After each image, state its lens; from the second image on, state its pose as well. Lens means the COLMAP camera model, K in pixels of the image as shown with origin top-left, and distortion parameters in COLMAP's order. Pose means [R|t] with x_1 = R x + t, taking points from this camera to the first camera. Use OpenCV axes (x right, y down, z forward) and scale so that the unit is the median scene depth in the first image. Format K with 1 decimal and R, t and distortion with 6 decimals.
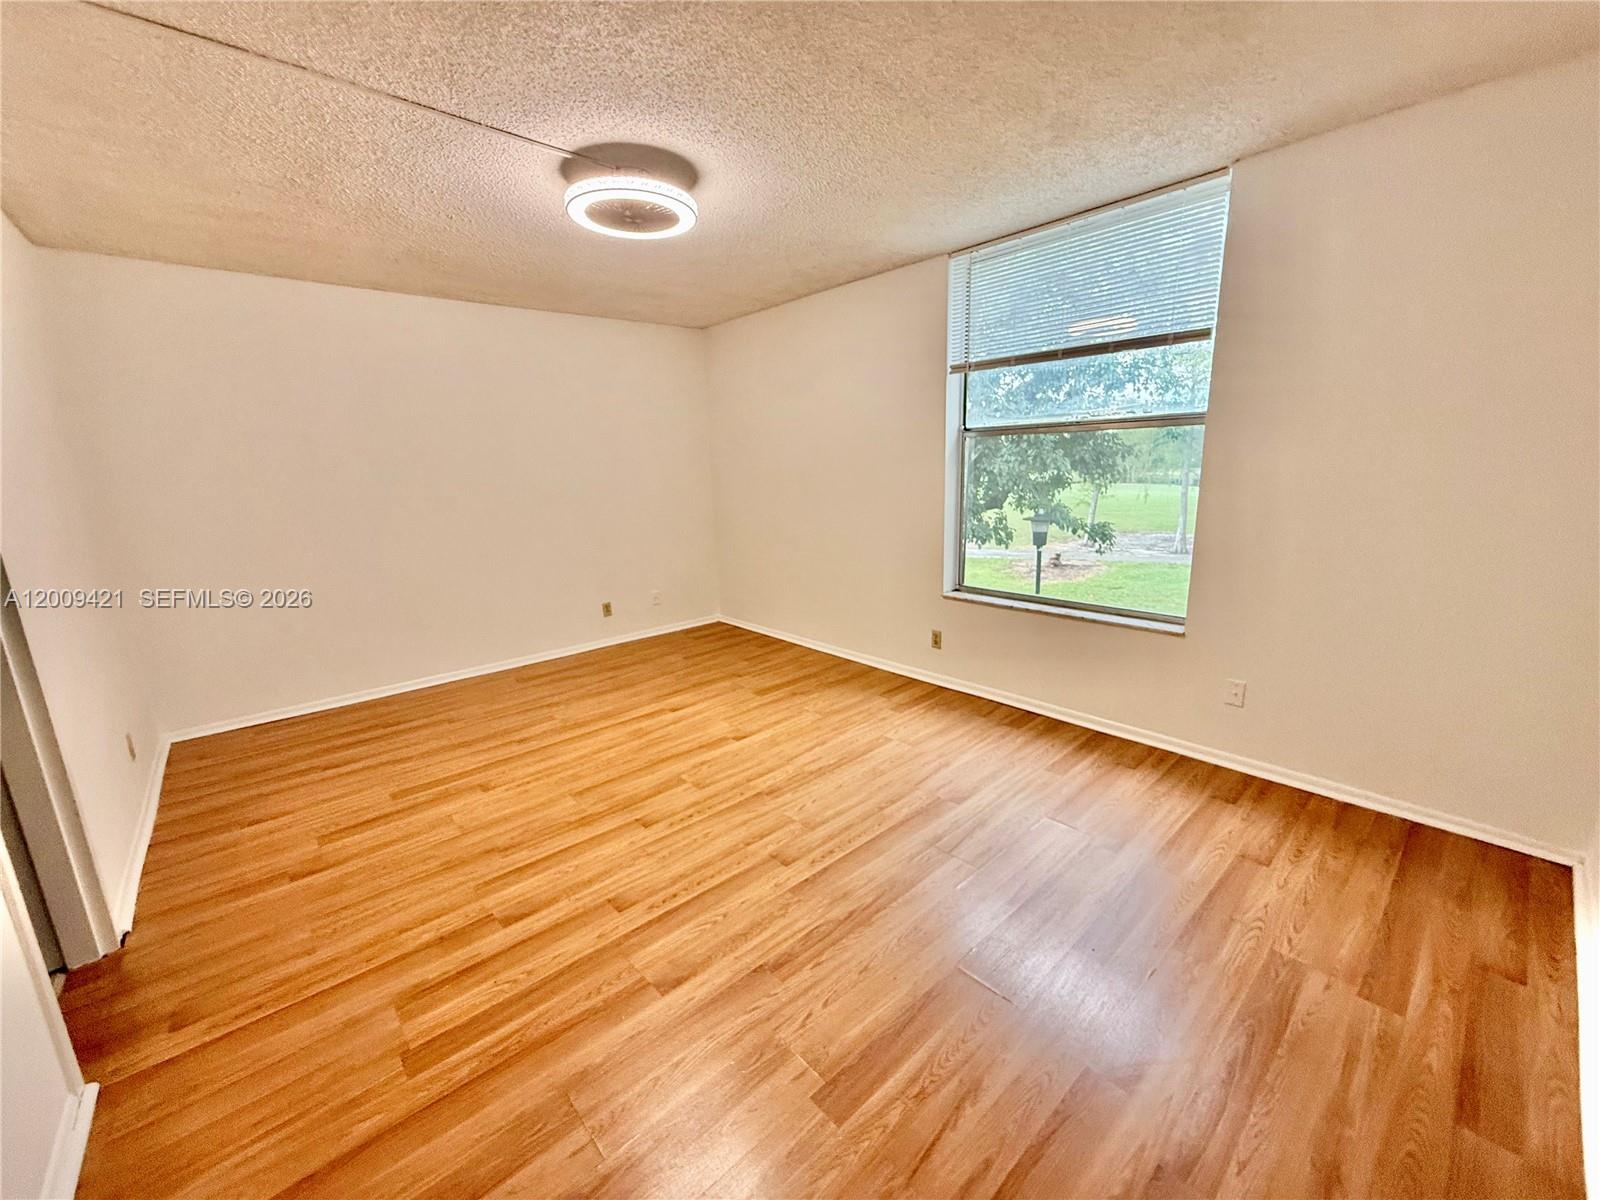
lens RADIAL K [[637.4, 0, 793.5], [0, 637.4, 597.3], [0, 0, 1]] dist [-0.001032, 0.000016]
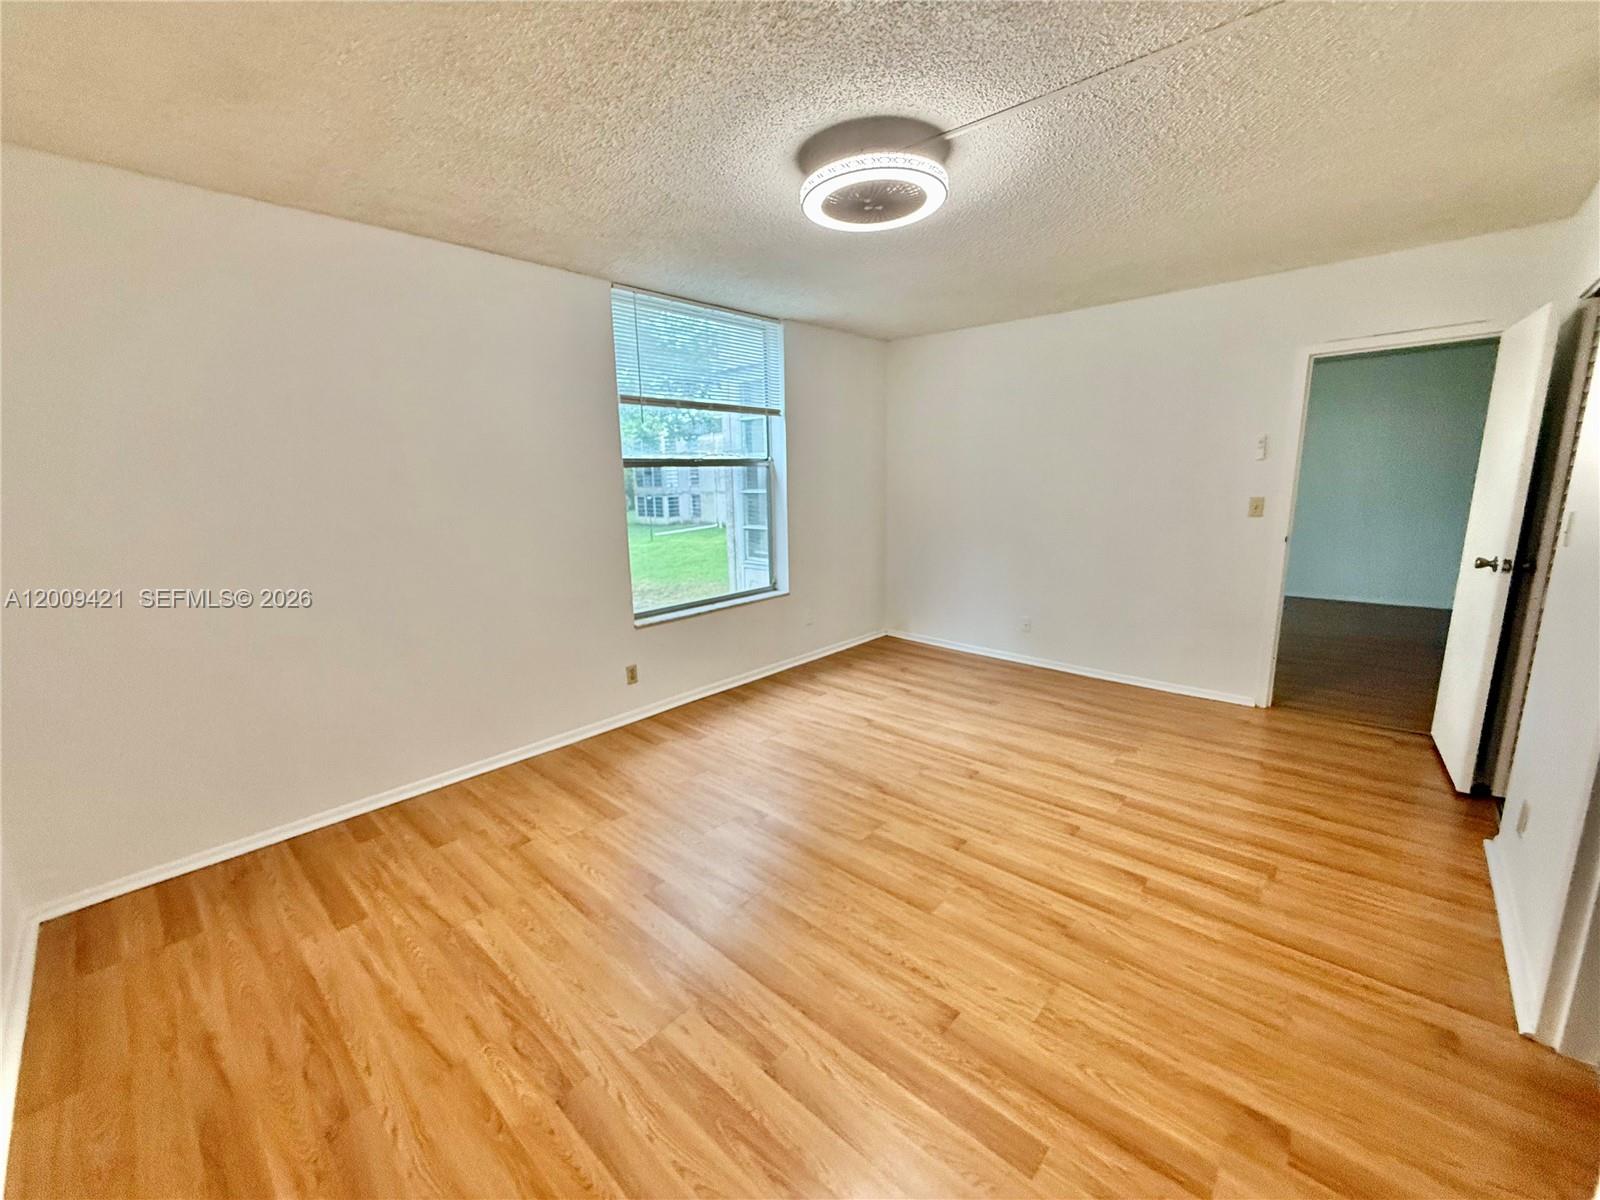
lens RADIAL K [[637.4, 0, 794.7], [0, 637.4, 603.3], [0, 0, 1]] dist [-0.001032, 0.000016]
pose [[-0.102813, -0.167367, 0.980519, -0.981858], [0.231687, 0.954601, 0.187237, -0.216761], [-0.967342, 0.246424, -0.059369, 1.069451]]
